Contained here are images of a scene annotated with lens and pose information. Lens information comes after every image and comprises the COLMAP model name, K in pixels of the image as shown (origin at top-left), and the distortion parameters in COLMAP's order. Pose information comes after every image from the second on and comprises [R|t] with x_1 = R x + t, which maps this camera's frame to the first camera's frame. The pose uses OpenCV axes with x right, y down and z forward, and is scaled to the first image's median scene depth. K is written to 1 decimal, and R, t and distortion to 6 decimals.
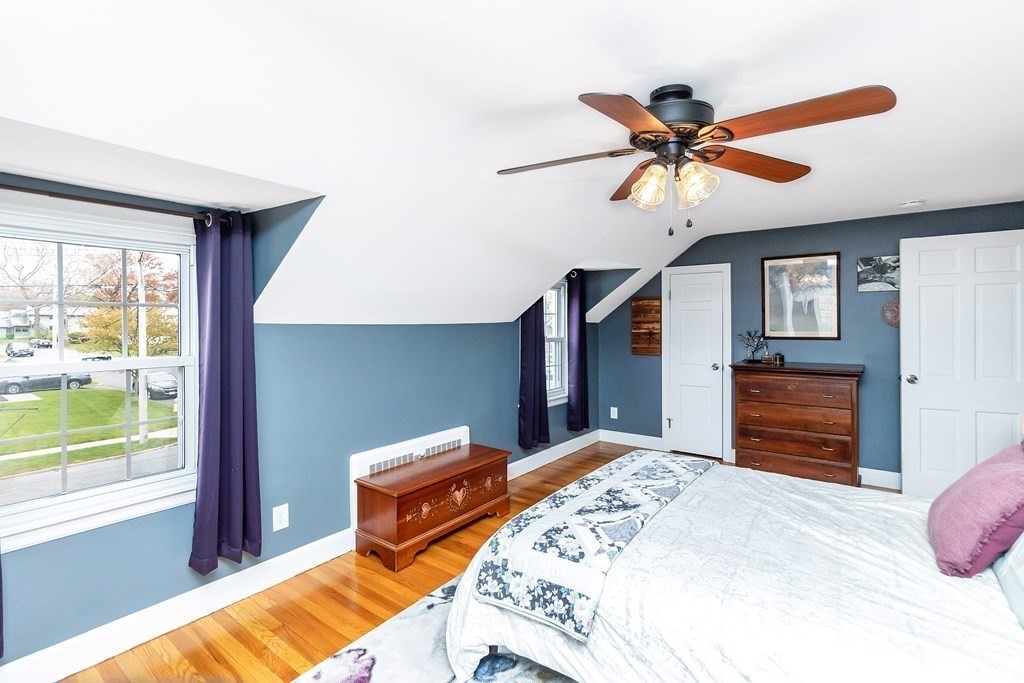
lens RADIAL K [[479.1, 0, 520.1], [0, 479.1, 314.6], [0, 0, 1]] dist [-0.000240, -0.000055]
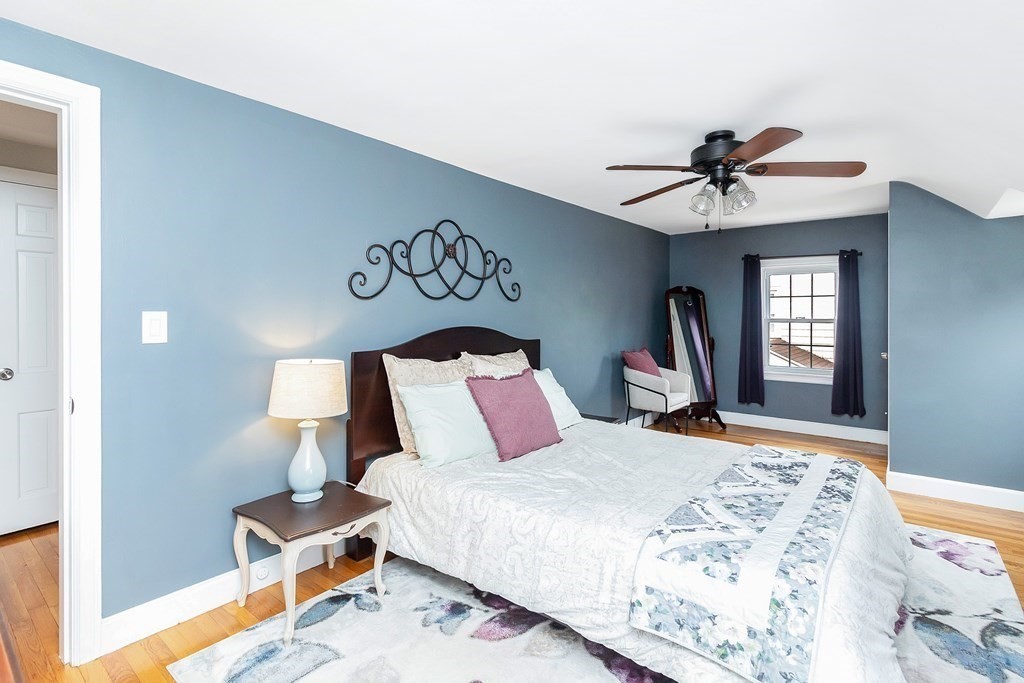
lens RADIAL K [[479.1, 0, 520.1], [0, 479.1, 314.6], [0, 0, 1]] dist [-0.000240, -0.000055]
pose [[-0.998443, -0.004211, 0.055618, 0.634938], [-0.004539, 0.999973, -0.005782, 0.063818], [-0.055592, -0.006025, -0.998435, 1.881448]]
